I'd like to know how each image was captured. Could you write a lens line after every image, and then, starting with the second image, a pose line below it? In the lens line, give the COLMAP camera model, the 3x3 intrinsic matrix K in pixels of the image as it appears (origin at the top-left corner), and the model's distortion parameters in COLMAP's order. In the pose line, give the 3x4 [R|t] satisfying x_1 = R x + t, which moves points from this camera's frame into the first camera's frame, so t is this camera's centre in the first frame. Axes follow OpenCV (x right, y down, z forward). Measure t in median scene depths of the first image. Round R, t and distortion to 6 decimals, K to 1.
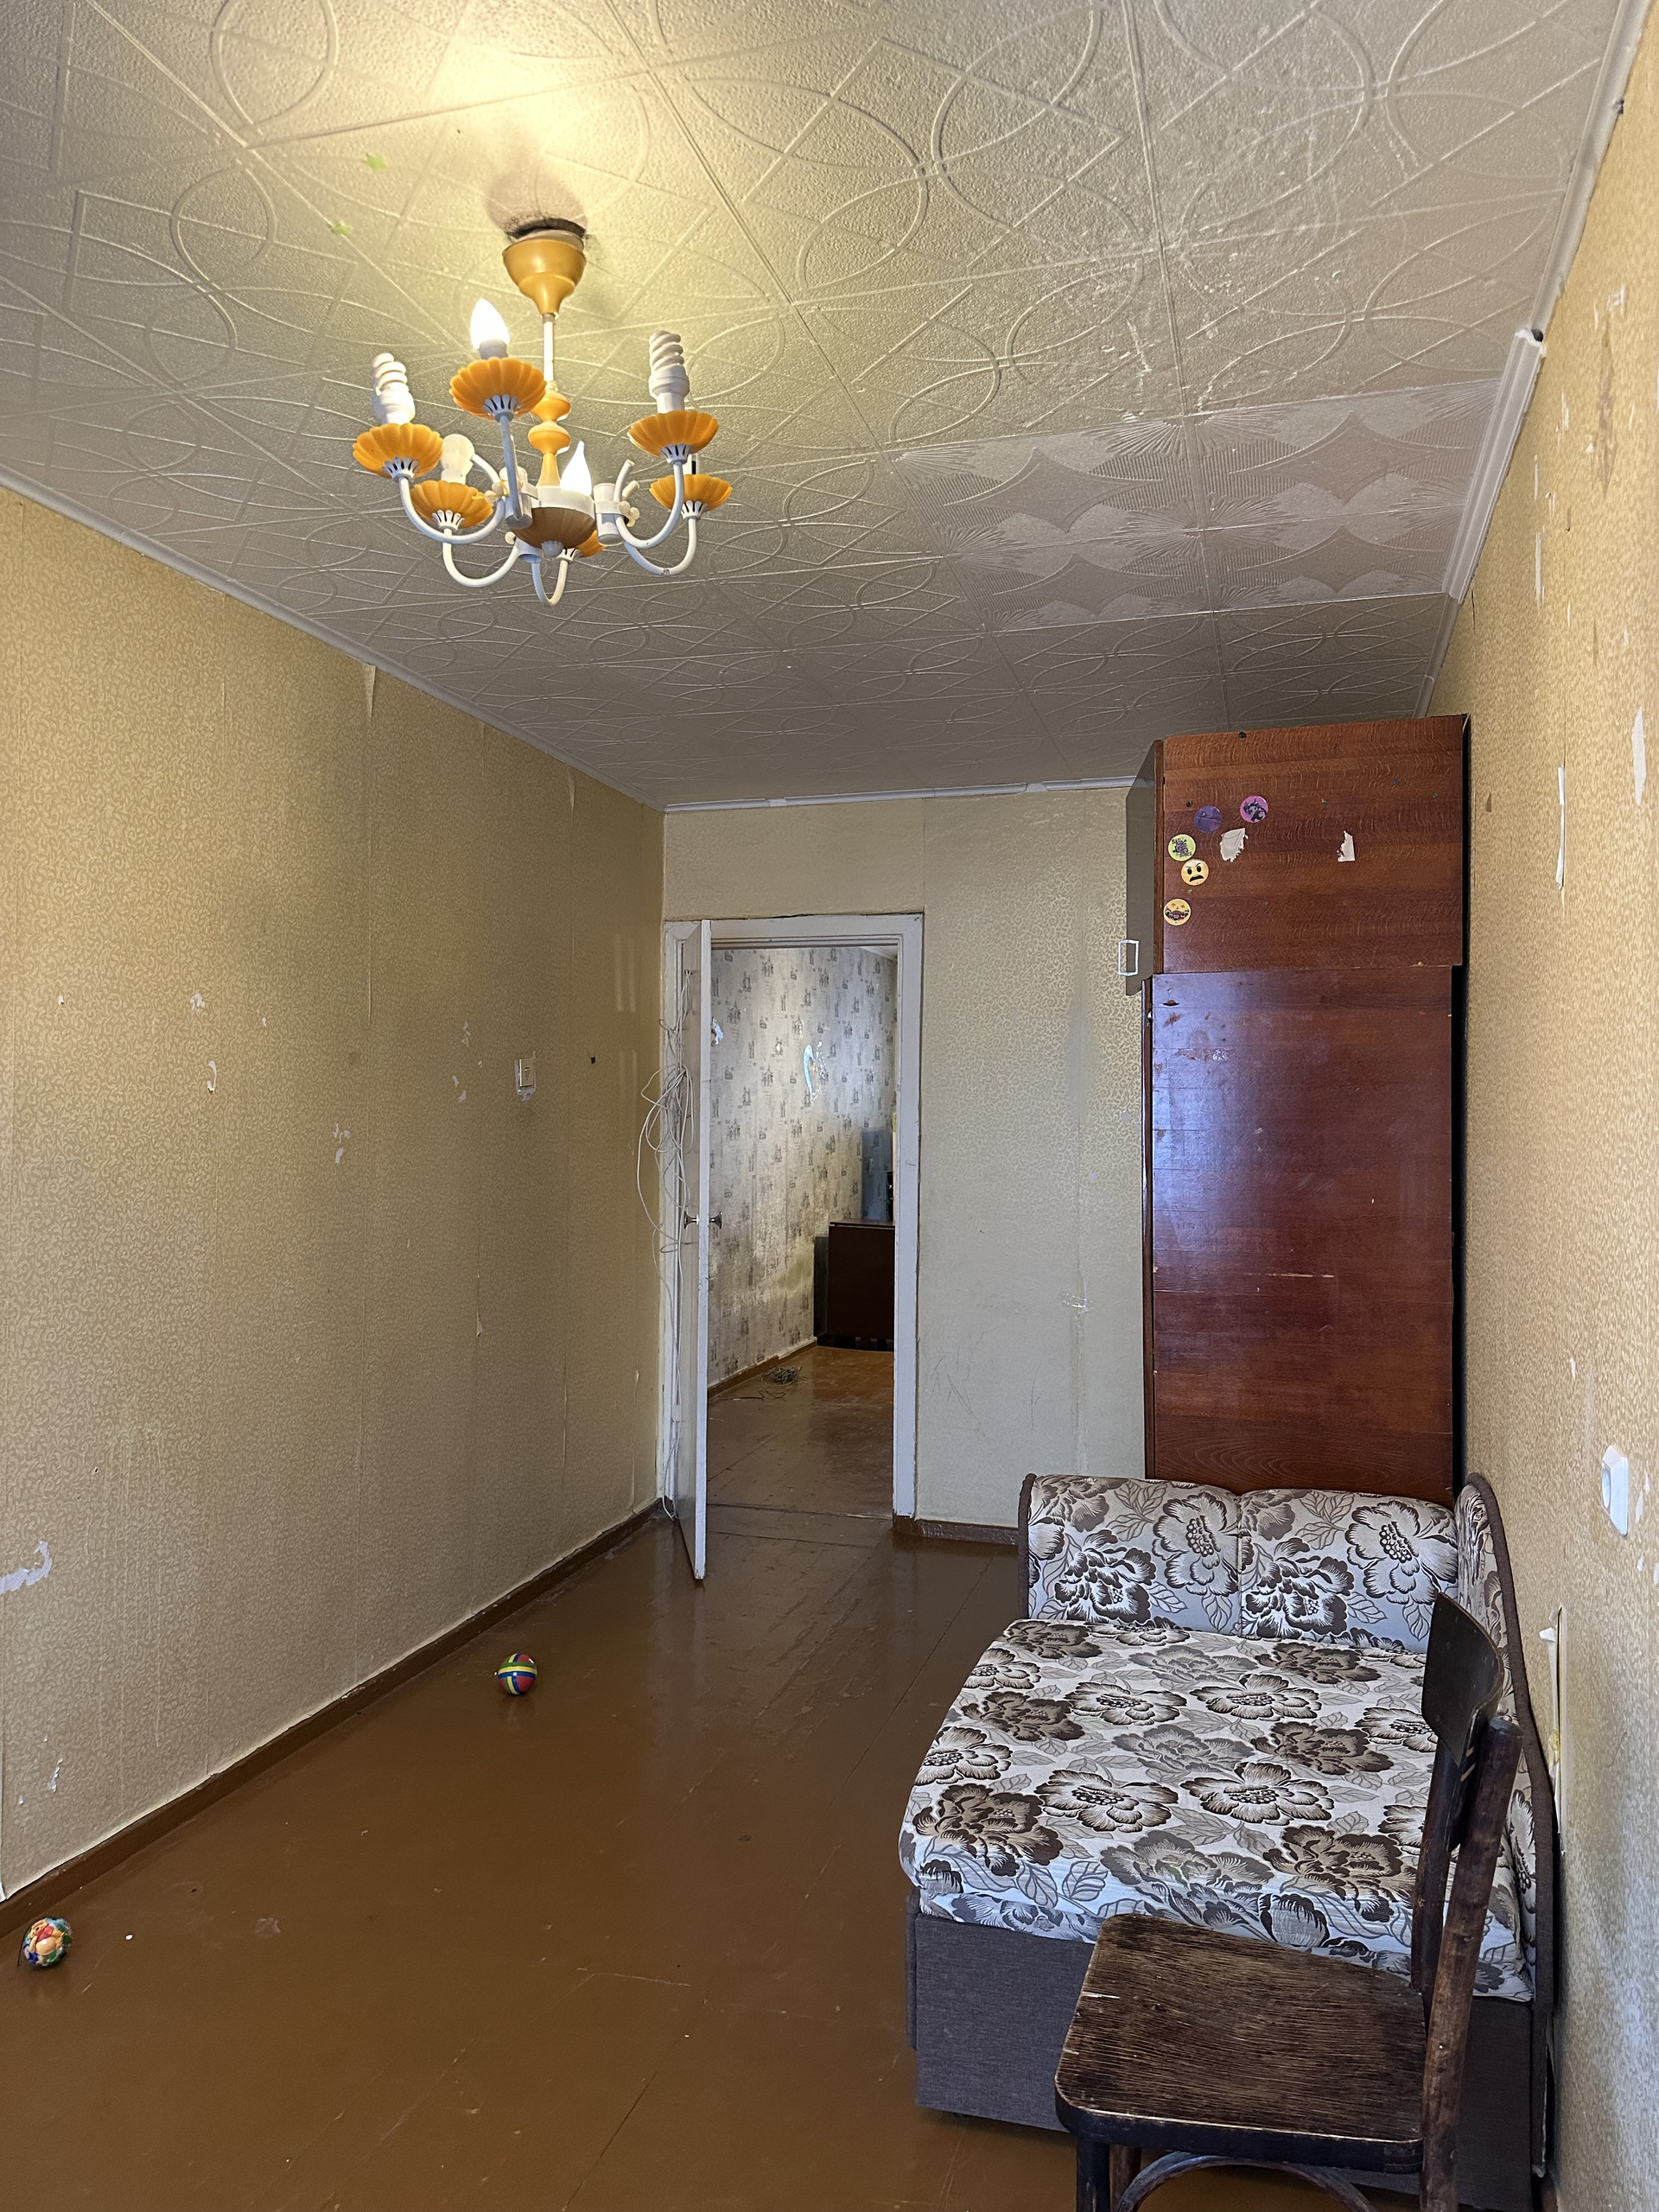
lens RADIAL K [[1560.4, 0, 831.9], [0, 1560.4, 1109.1], [0, 0, 1]] dist [0.004583, -0.002234]
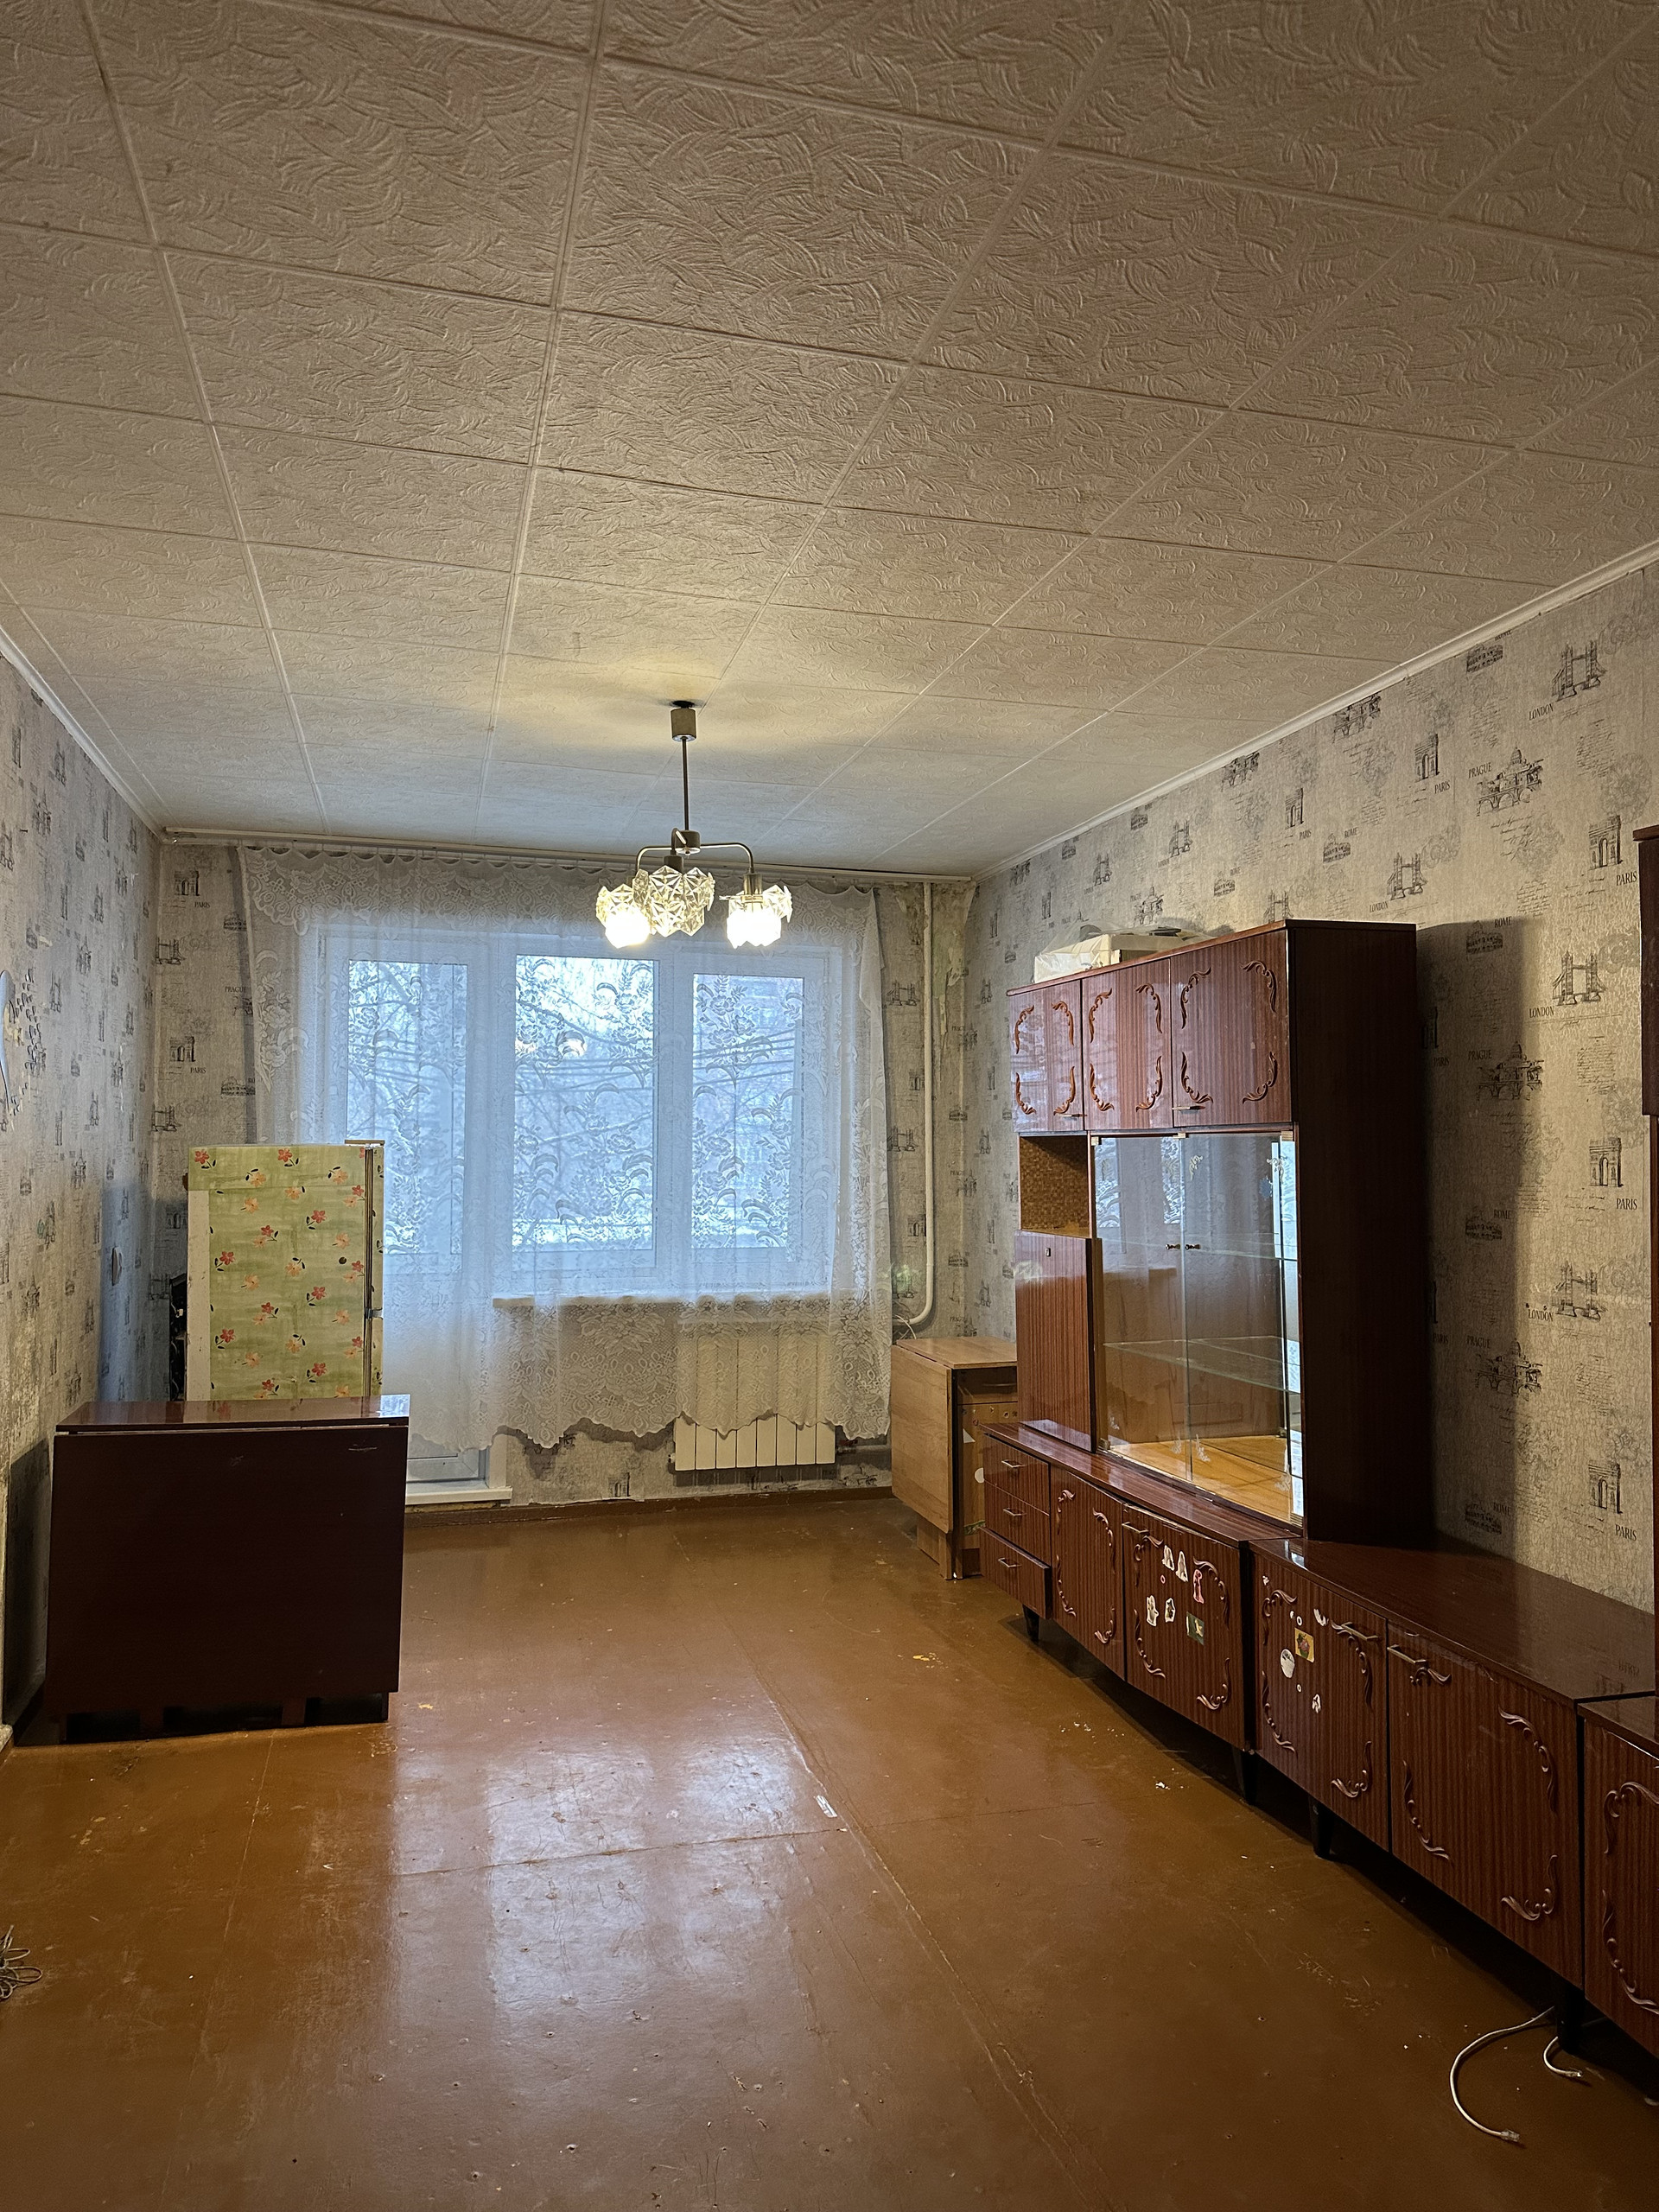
lens RADIAL K [[1560.4, 0, 830.7], [0, 1560.4, 1100.7], [0, 0, 1]] dist [0.004583, -0.002234]
pose [[0.852725, 0.015677, 0.522125, -0.038548], [-0.001073, 0.999600, -0.028261, 0.001500], [-0.522359, 0.023538, 0.852401, 0.522536]]
